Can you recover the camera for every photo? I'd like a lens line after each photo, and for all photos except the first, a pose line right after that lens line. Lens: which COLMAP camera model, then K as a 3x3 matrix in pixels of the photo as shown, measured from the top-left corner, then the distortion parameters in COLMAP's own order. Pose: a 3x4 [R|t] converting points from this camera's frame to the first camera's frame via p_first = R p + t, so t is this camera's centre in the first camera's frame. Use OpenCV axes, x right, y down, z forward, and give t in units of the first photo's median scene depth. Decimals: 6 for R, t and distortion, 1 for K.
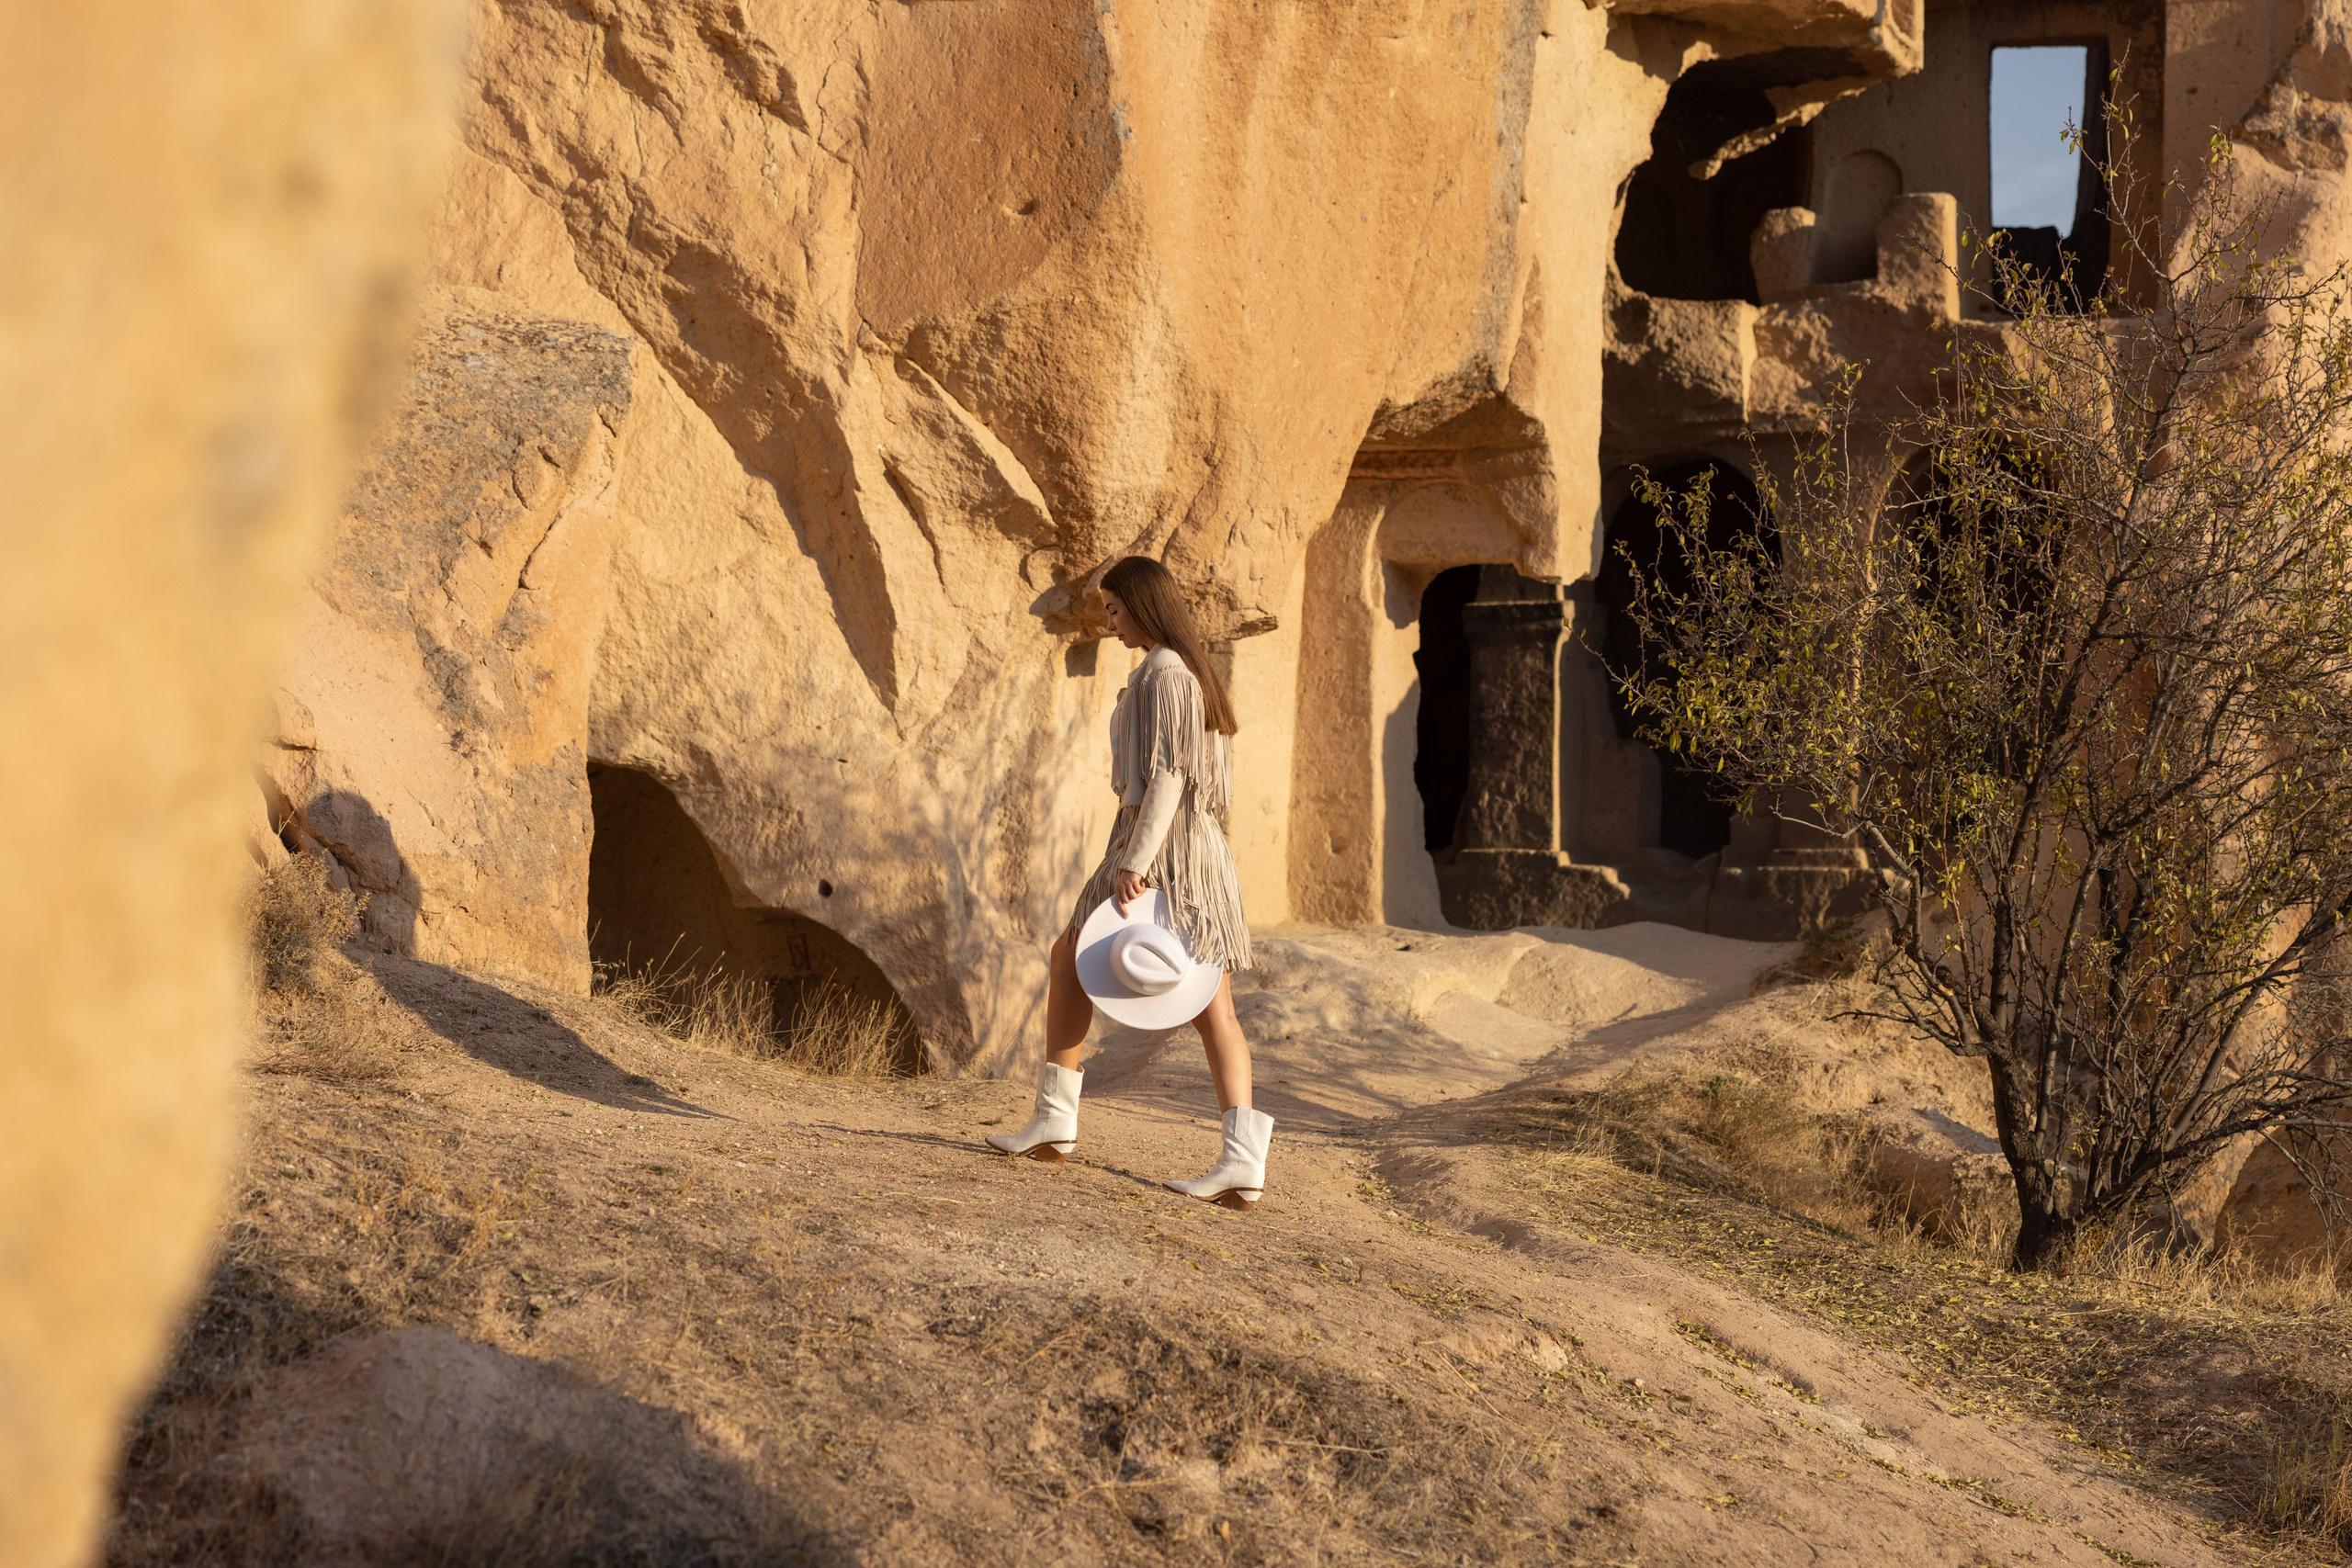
lens RADIAL K [[4313.7, 0, 1174.8], [0, 4313.7, 787.9], [0, 0, 1]] dist [0.051432, 0.000000]
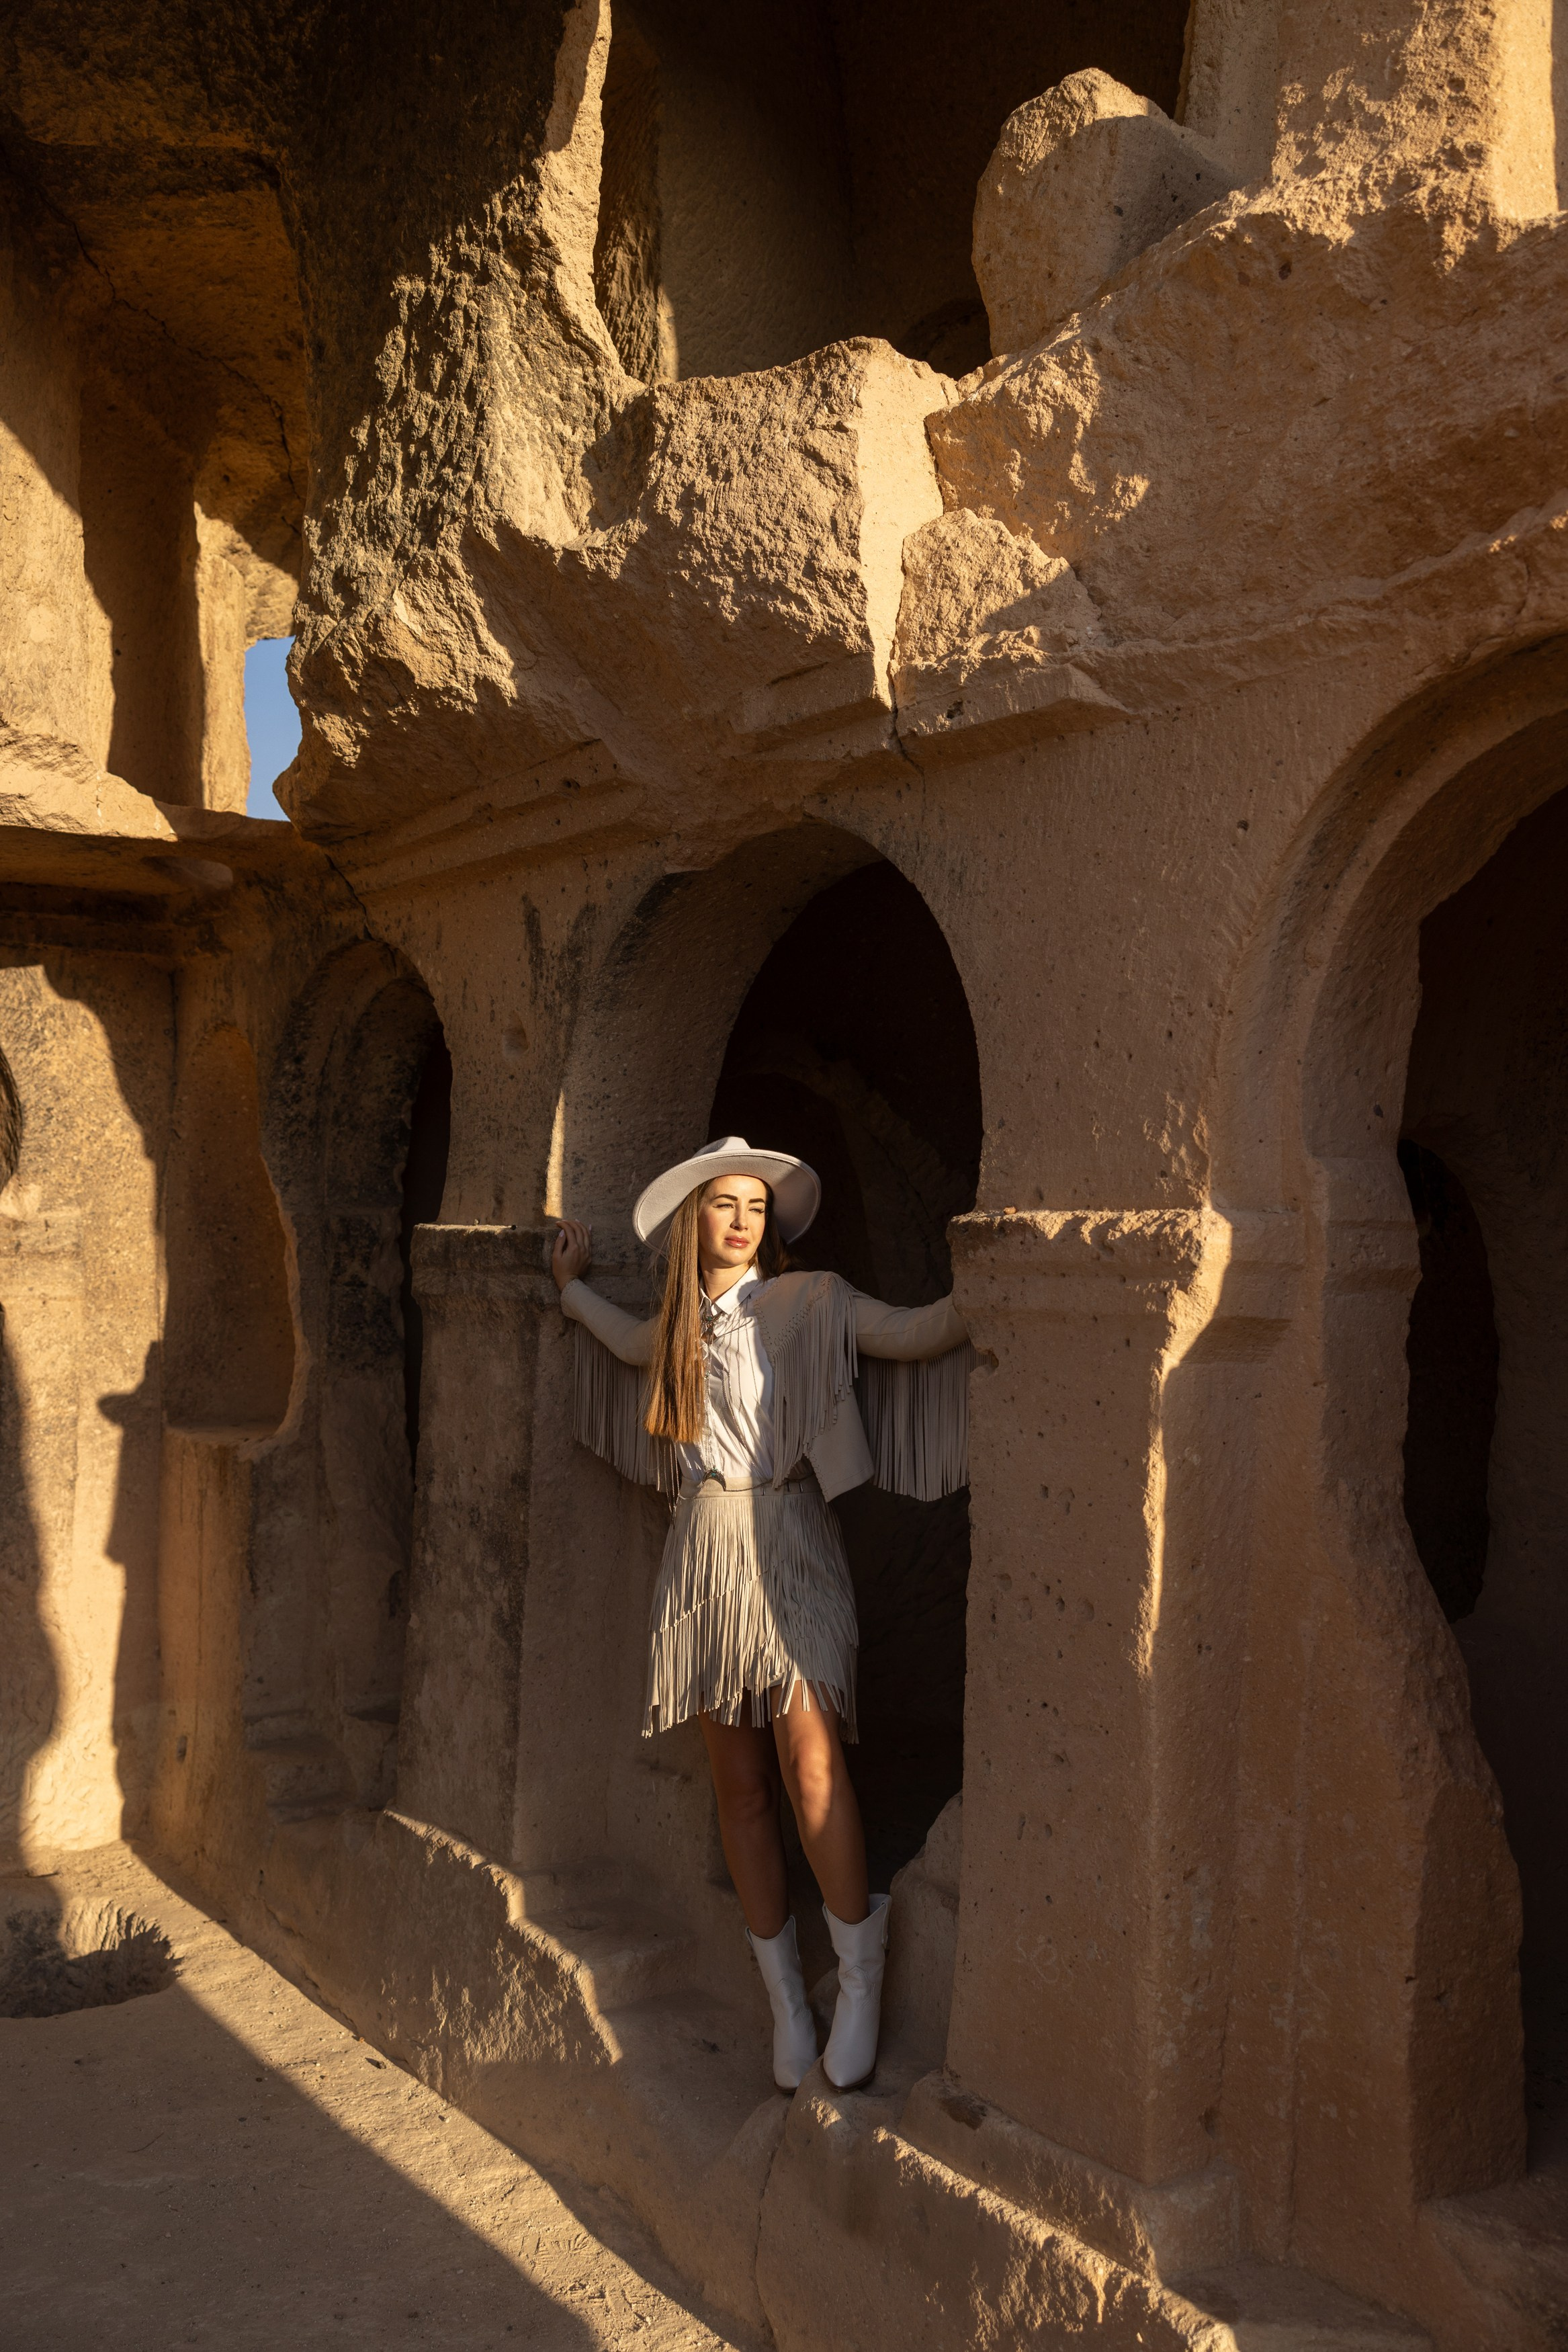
lens RADIAL K [[2084.0, 0, 774.8], [0, 2084.0, 1175.0], [0, 0, 1]] dist [0.004465, 0.007352]
pose [[0.951962, 0.001160, -0.306216, 0.172633], [-0.003362, 0.999972, -0.006664, -0.048414], [0.306199, 0.007374, 0.951939, 0.848836]]
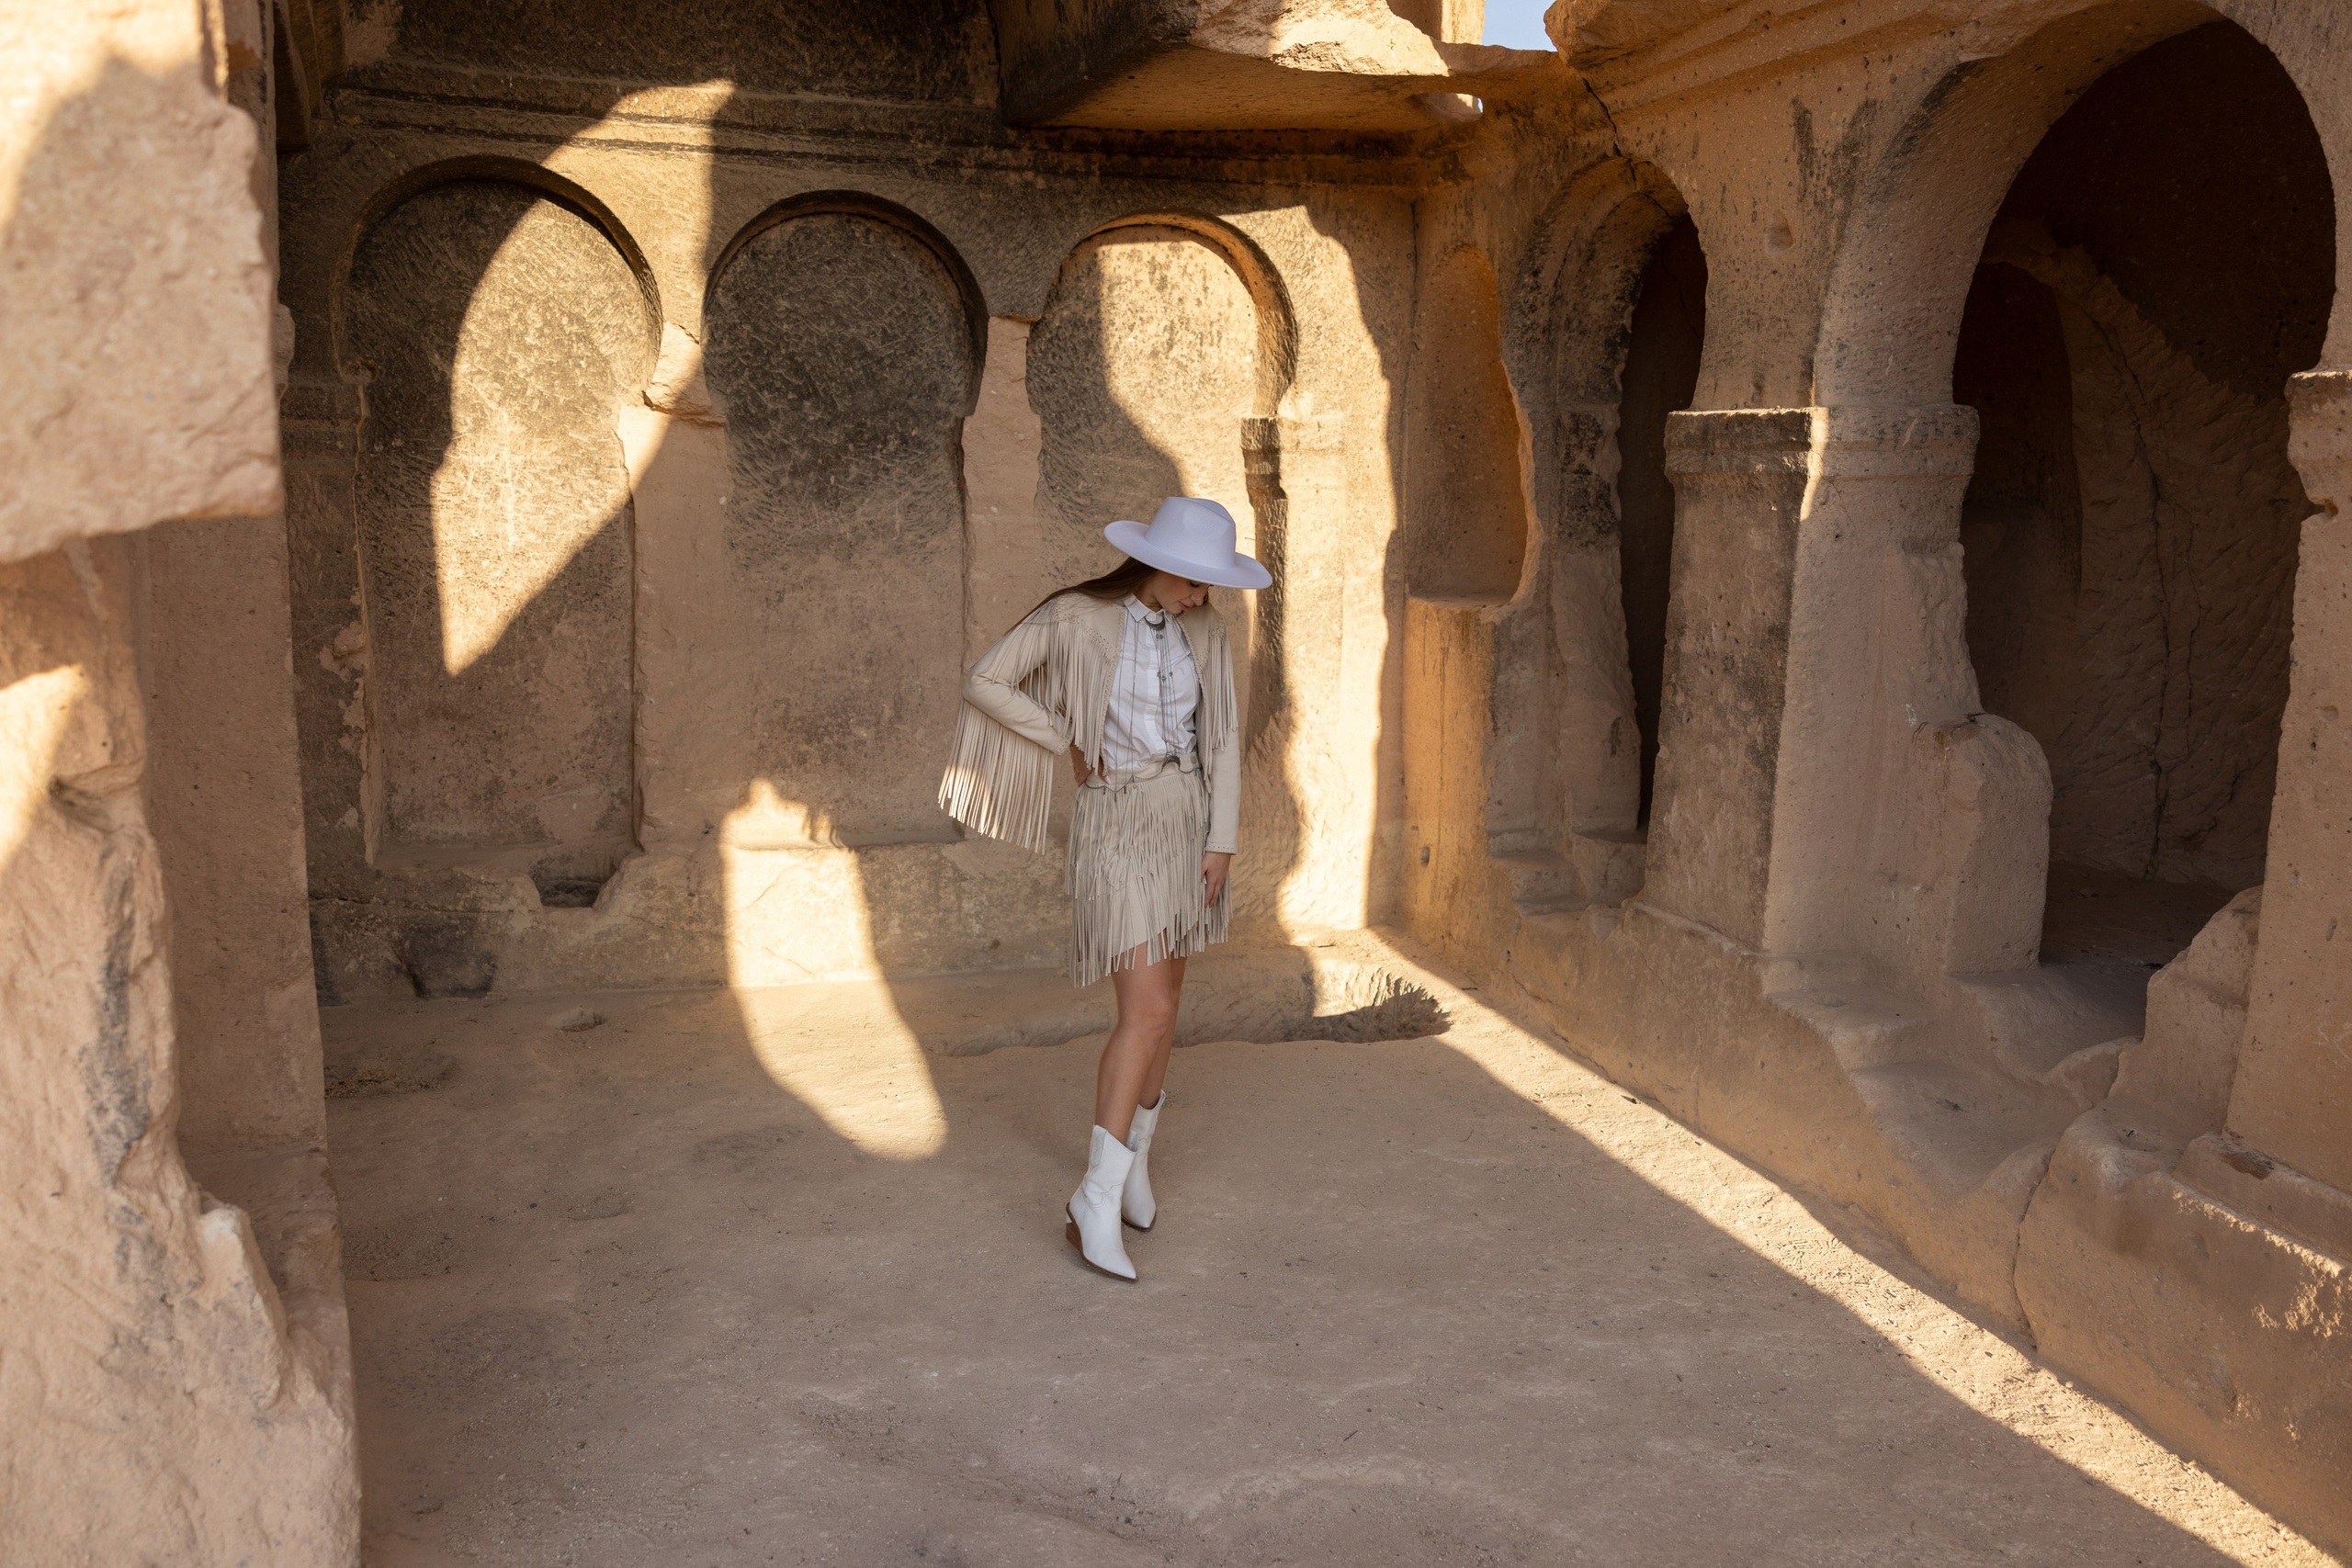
lens RADIAL K [[1836.7, 0, 1170.0], [0, 1836.7, 780.6], [0, 0, 1]] dist [0.006189, -0.000075]
pose [[0.804770, 0.098376, -0.585377, 0.154874], [0.018493, 0.981537, 0.190377, -0.044232], [0.593298, -0.164035, 0.788092, 0.829402]]
